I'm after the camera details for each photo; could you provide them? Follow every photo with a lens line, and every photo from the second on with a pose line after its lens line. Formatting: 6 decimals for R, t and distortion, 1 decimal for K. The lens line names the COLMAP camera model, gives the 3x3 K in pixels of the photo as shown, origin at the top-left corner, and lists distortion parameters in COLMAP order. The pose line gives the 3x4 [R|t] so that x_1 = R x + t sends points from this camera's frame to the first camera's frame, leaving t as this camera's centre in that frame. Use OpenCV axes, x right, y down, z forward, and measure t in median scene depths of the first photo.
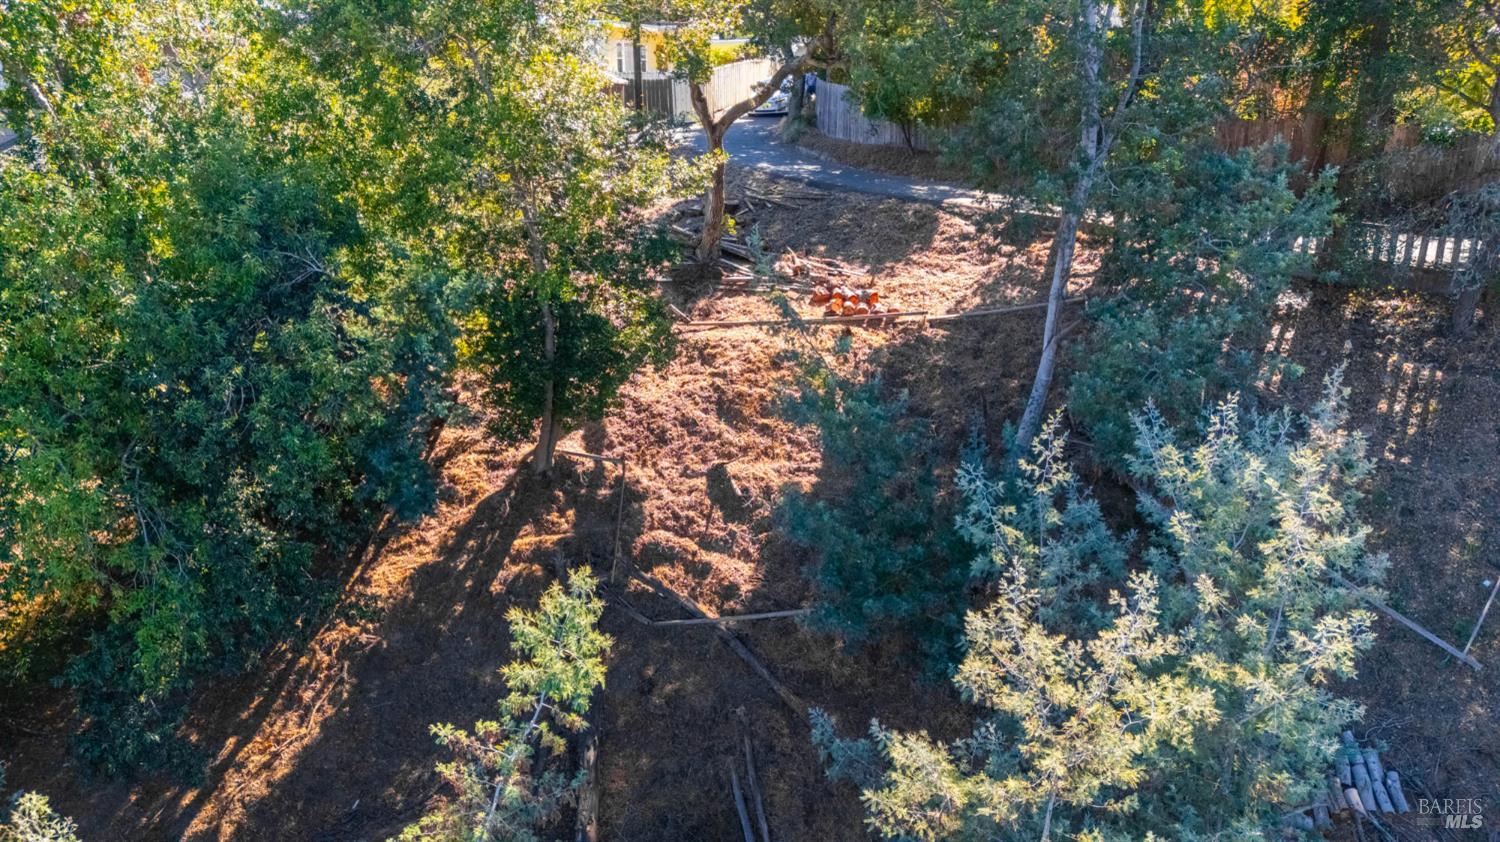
lens RADIAL K [[1095.9, 0, 750.2], [0, 1095.9, 422.6], [0, 0, 1]] dist [0.098018, -0.110034]
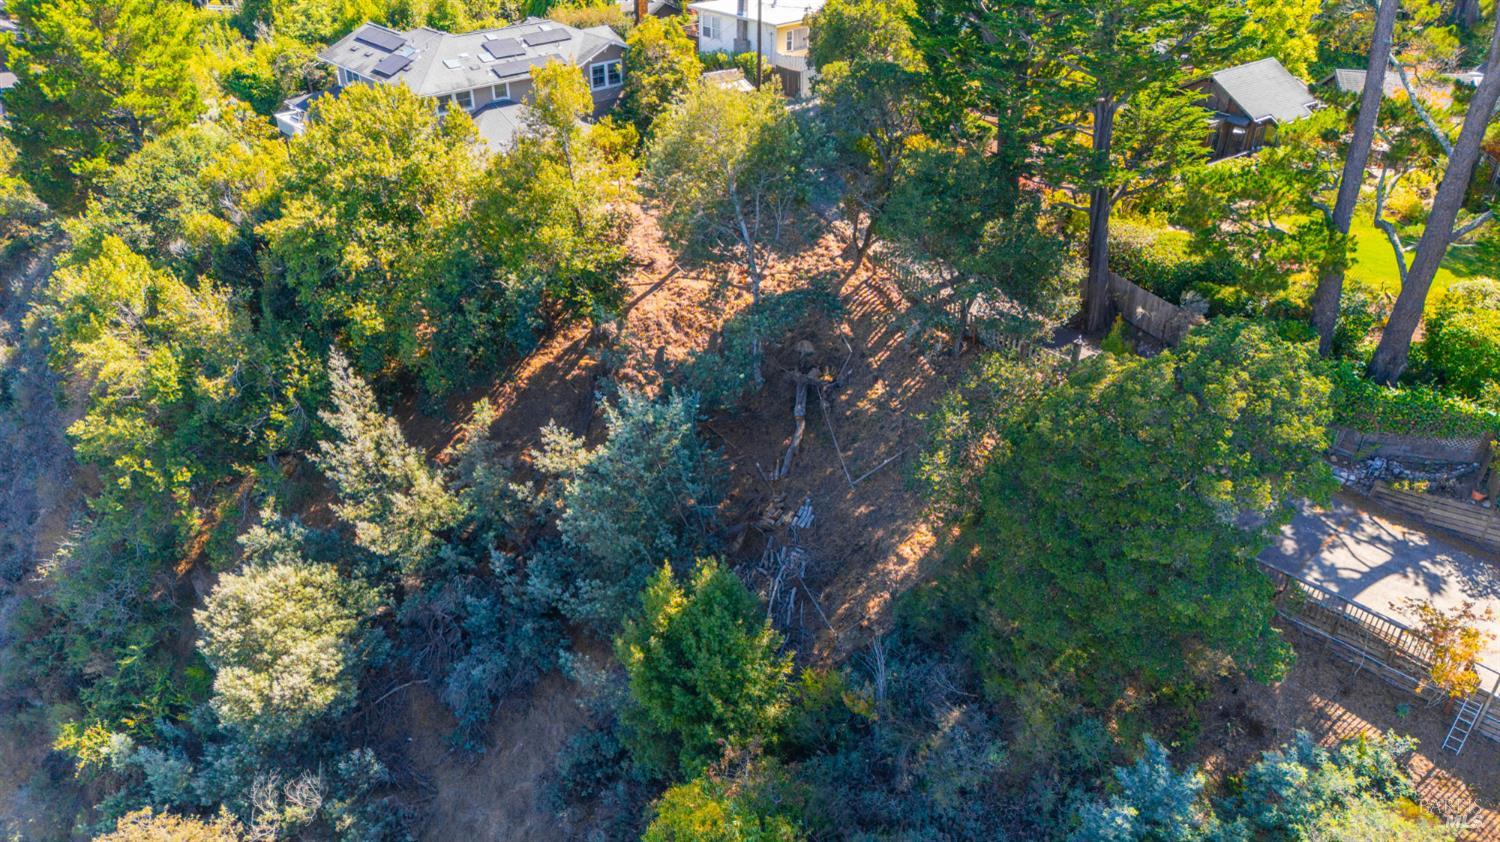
lens RADIAL K [[1095.9, 0, 754.4], [0, 1095.9, 425.1], [0, 0, 1]] dist [0.098018, -0.110034]
pose [[0.913943, 0.224936, -0.337805, 0.984597], [-0.132620, 0.952187, 0.275229, -0.474030], [0.383562, -0.206744, 0.900076, -1.094520]]
